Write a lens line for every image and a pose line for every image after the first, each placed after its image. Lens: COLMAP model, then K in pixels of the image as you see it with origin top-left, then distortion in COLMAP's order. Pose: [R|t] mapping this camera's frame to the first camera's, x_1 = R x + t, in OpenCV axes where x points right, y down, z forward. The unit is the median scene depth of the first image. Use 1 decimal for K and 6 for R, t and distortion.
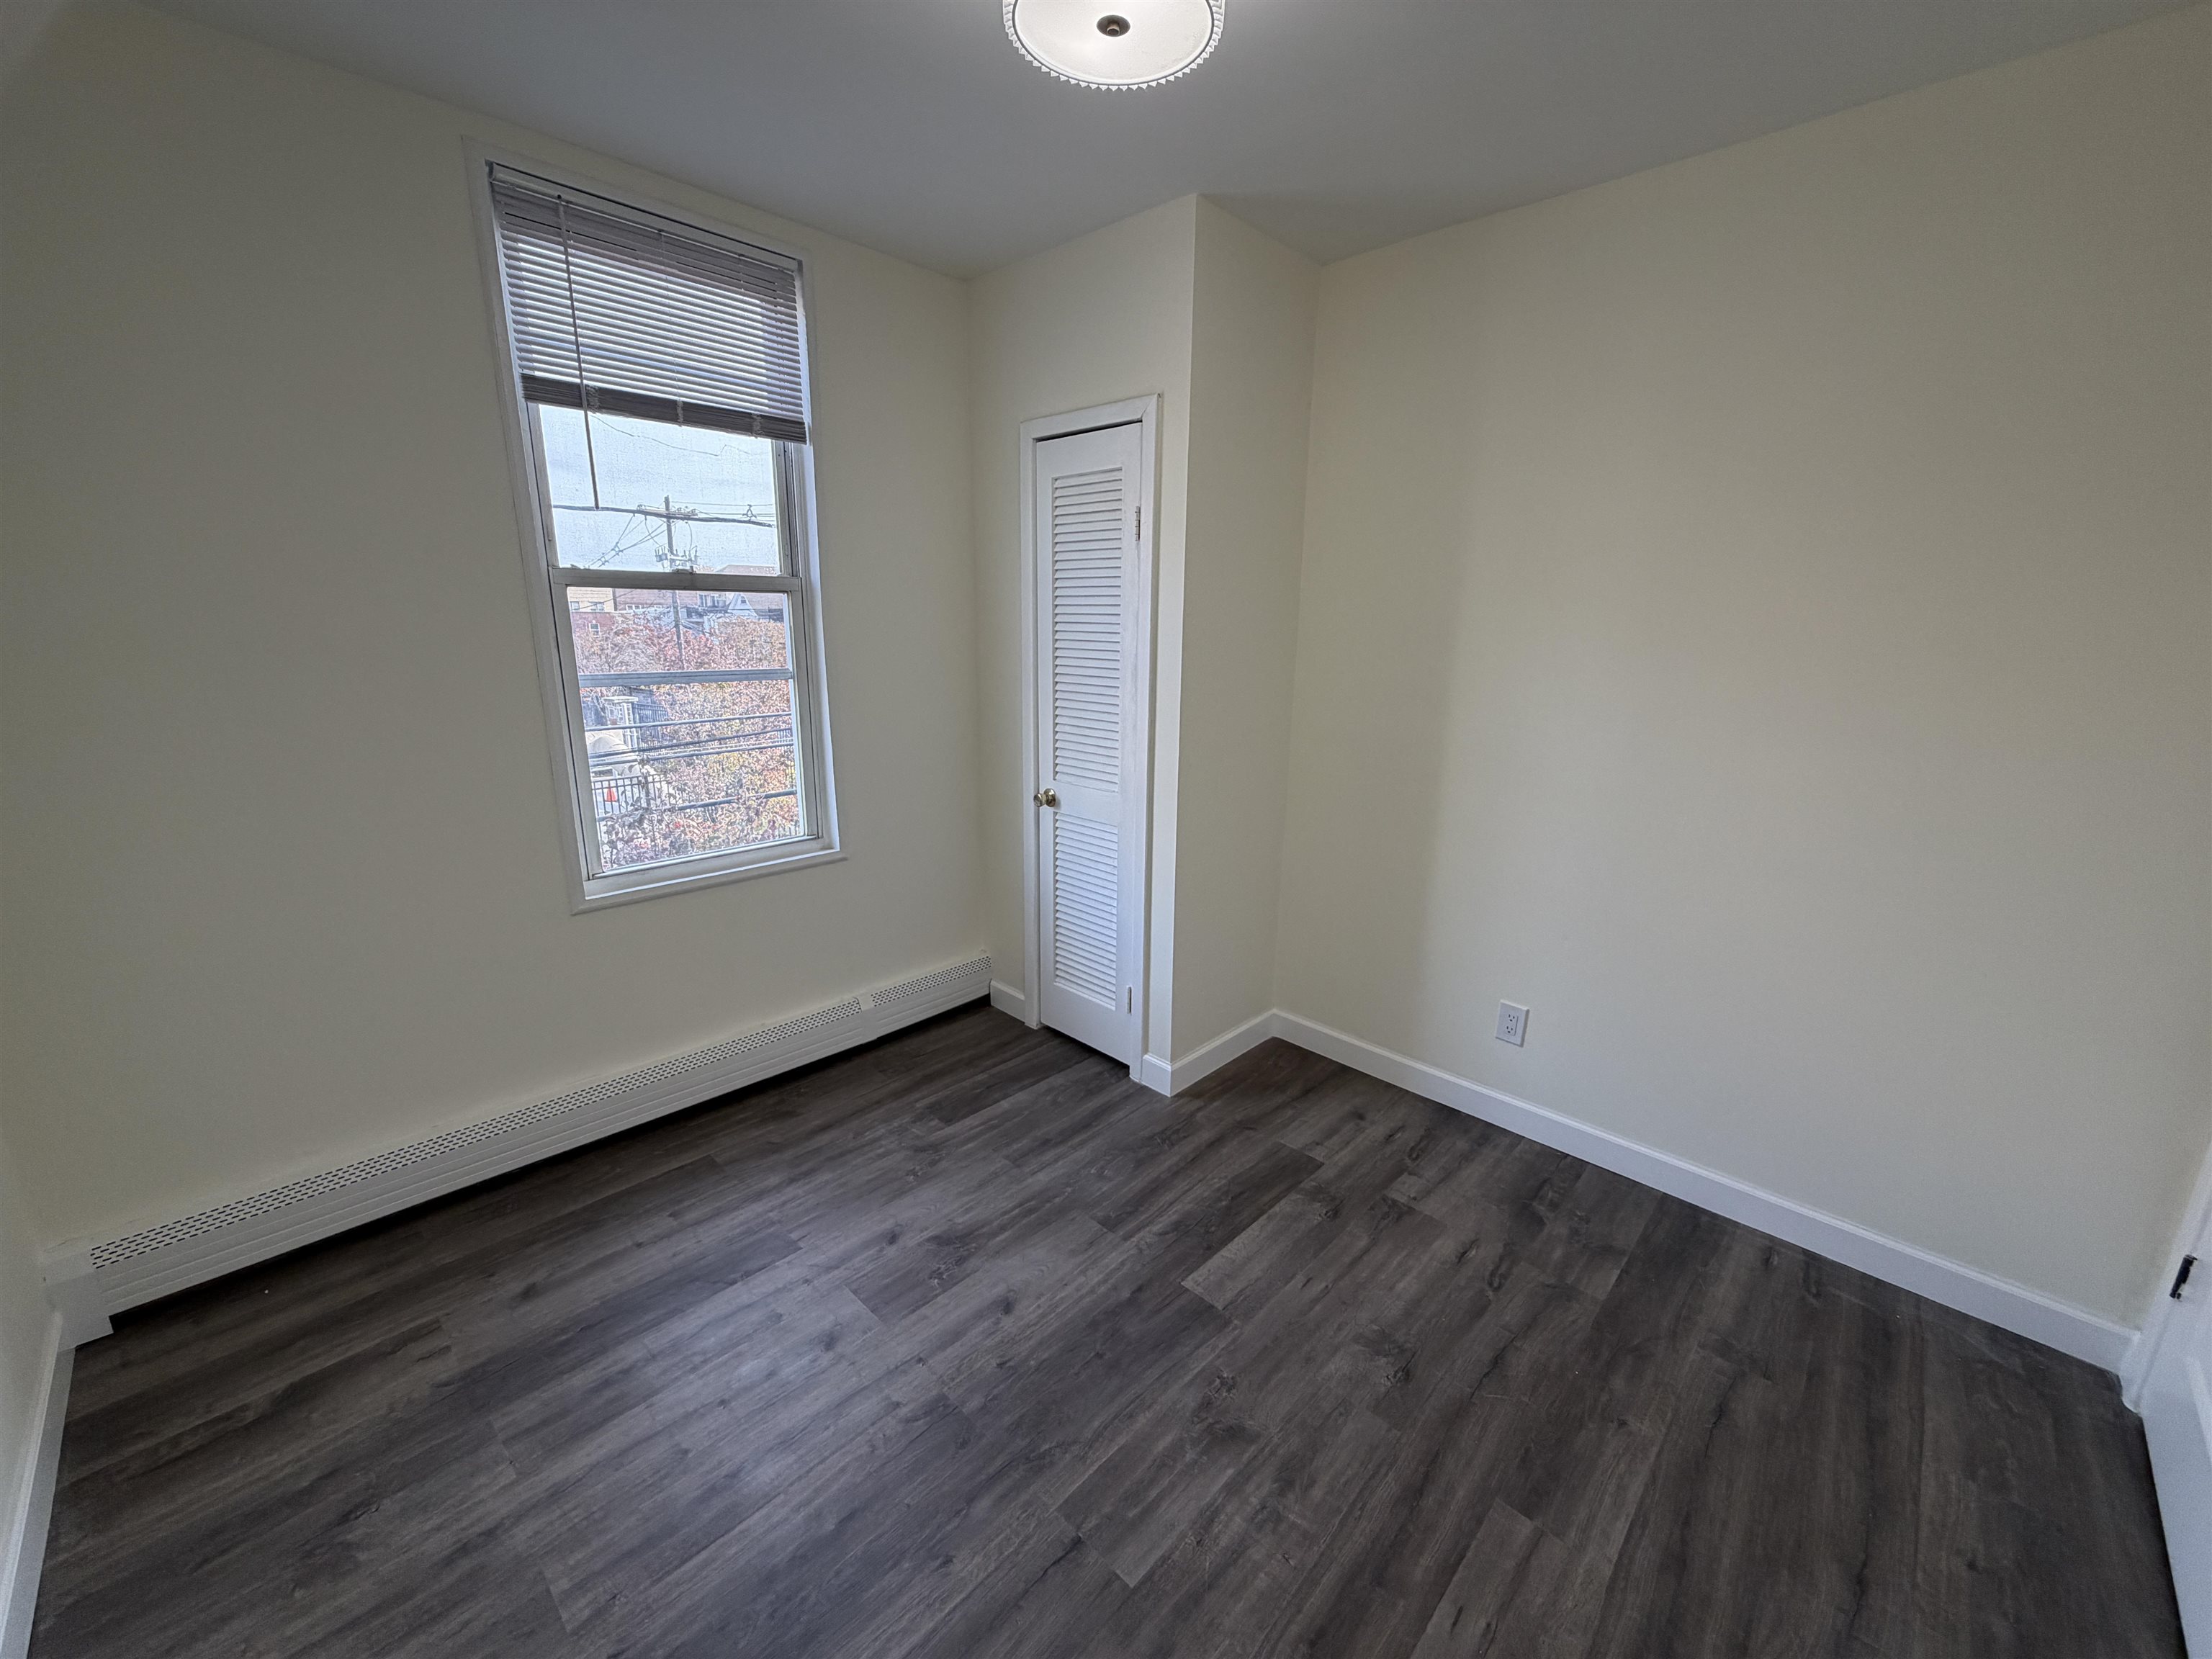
lens RADIAL K [[879.4, 0, 1100.2], [0, 879.4, 840.3], [0, 0, 1]] dist [-0.000492, 0.000406]
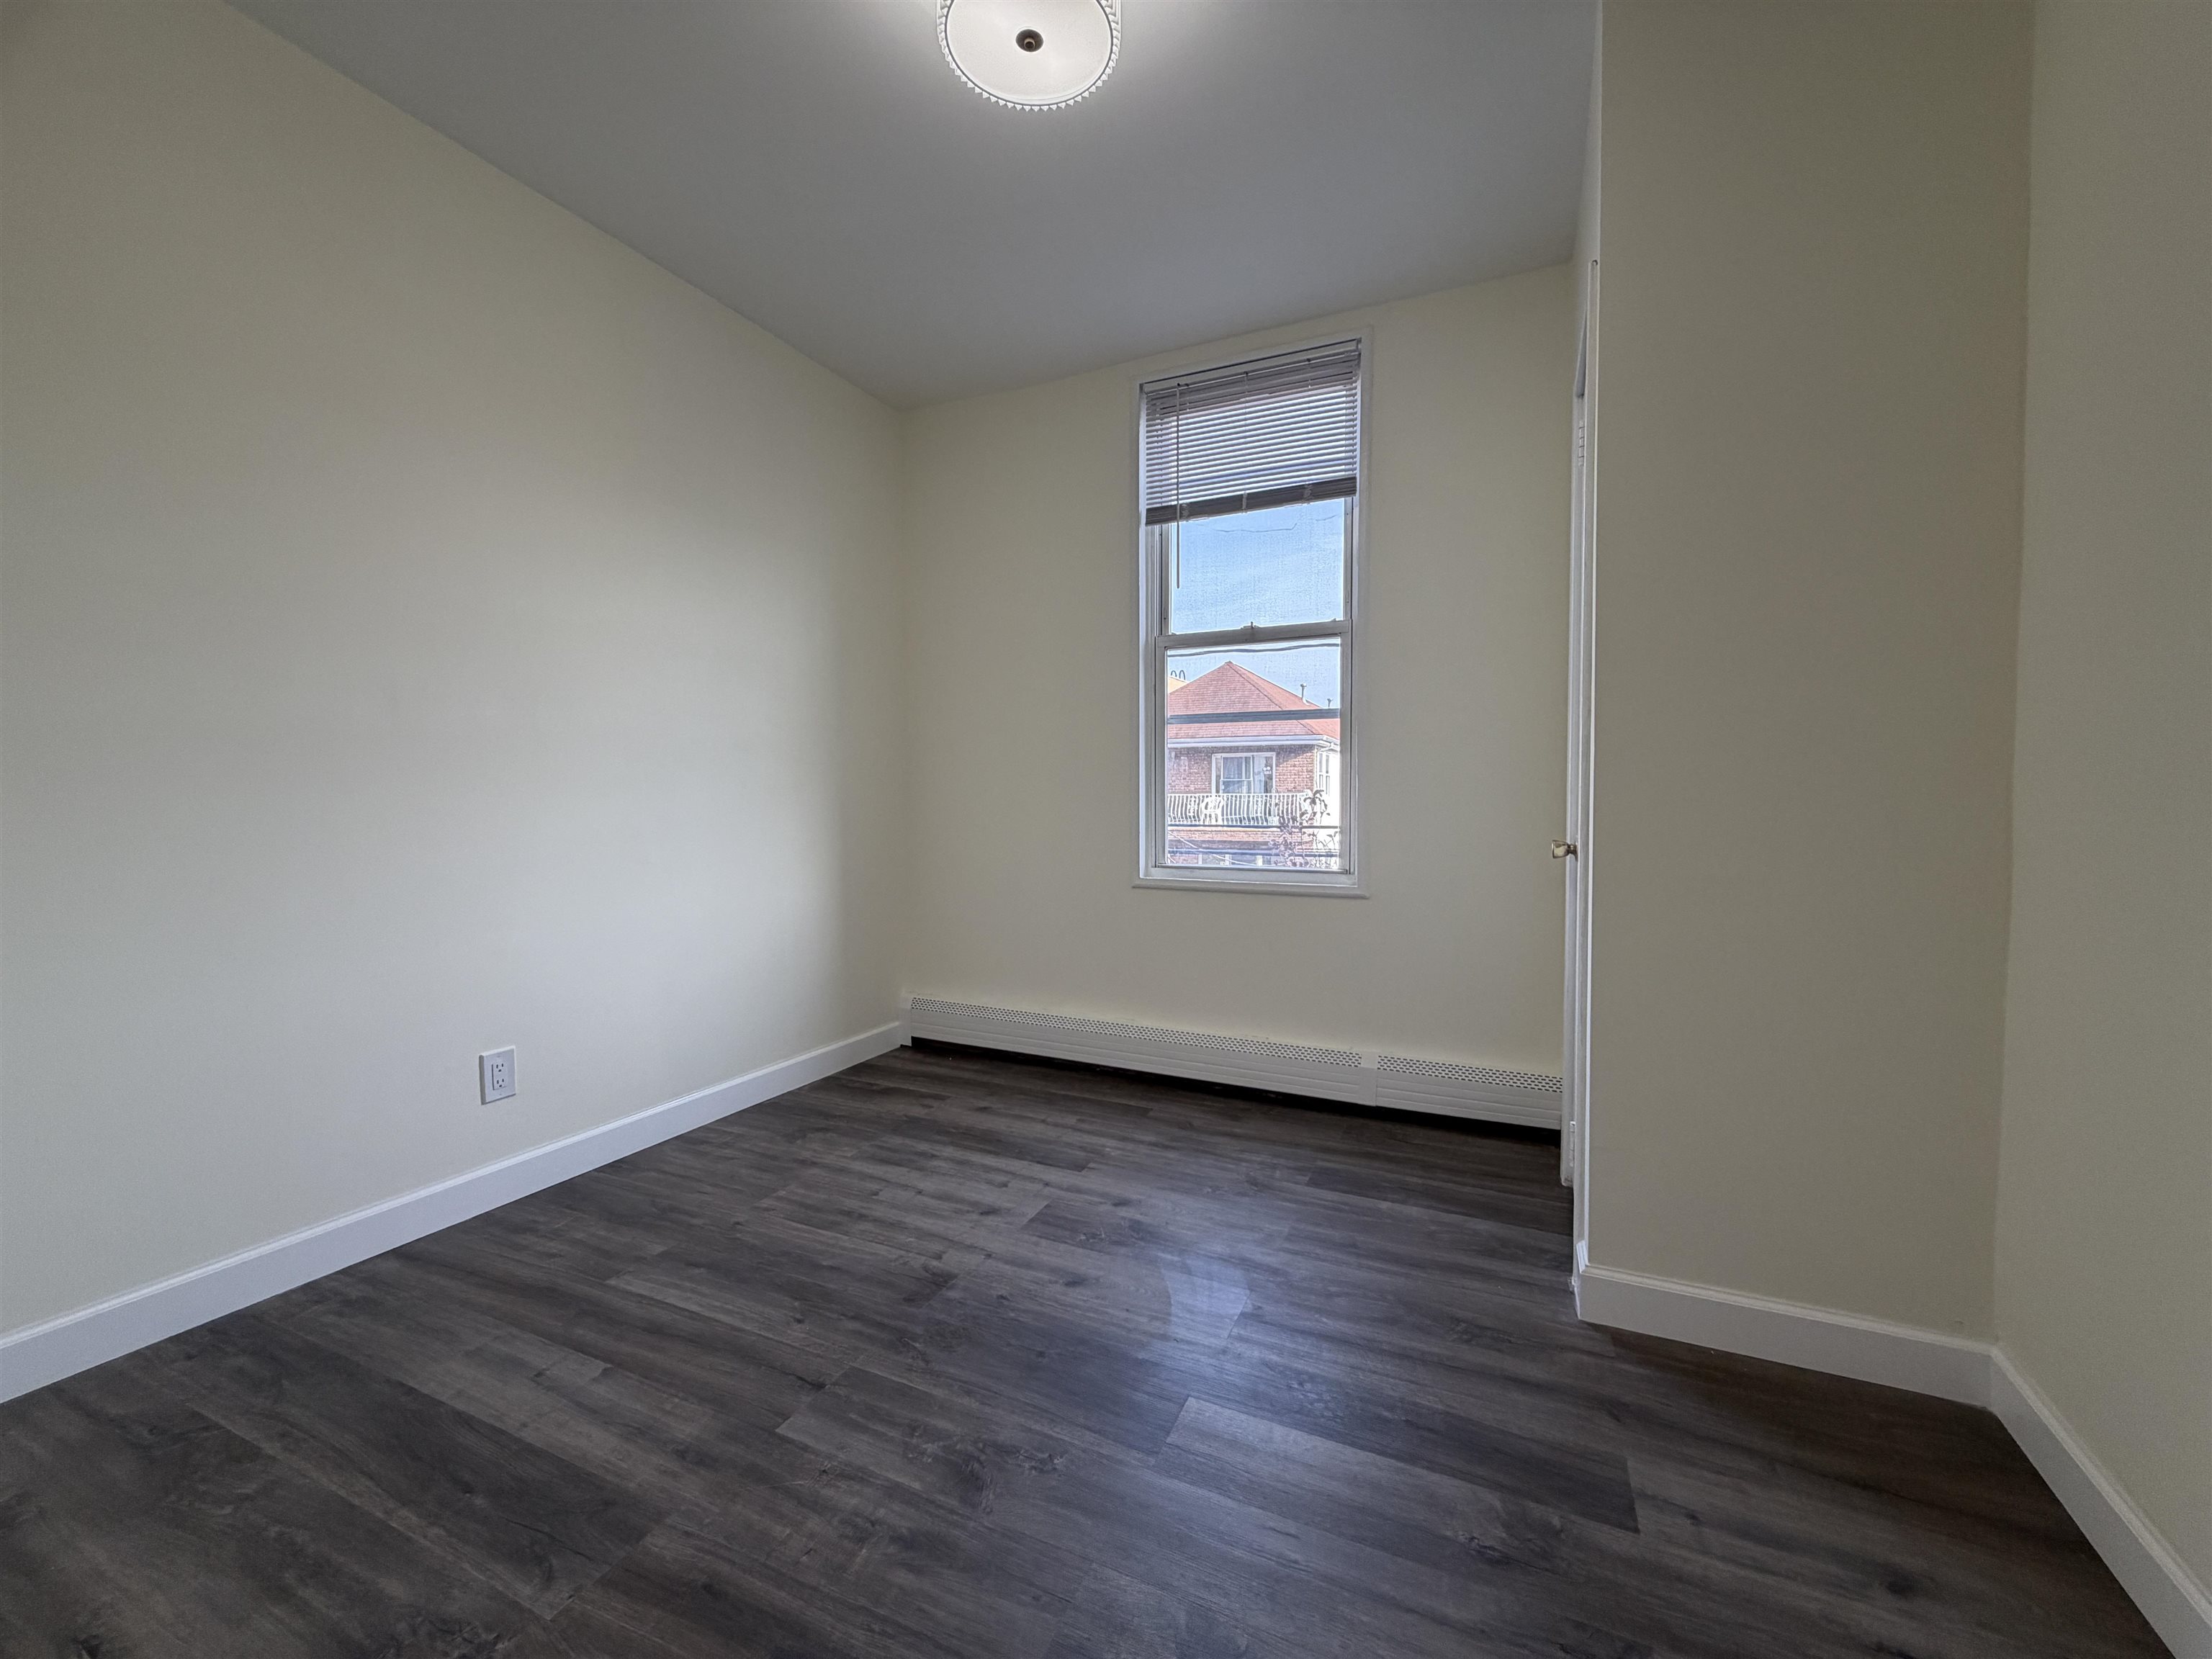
lens RADIAL K [[879.4, 0, 1101.1], [0, 879.4, 839.0], [0, 0, 1]] dist [-0.000492, 0.000406]
pose [[0.324256, 0.026850, -0.945588, 0.815335], [-0.232290, 0.971251, -0.052077, 0.119365], [0.917006, 0.236537, 0.321171, 0.642936]]
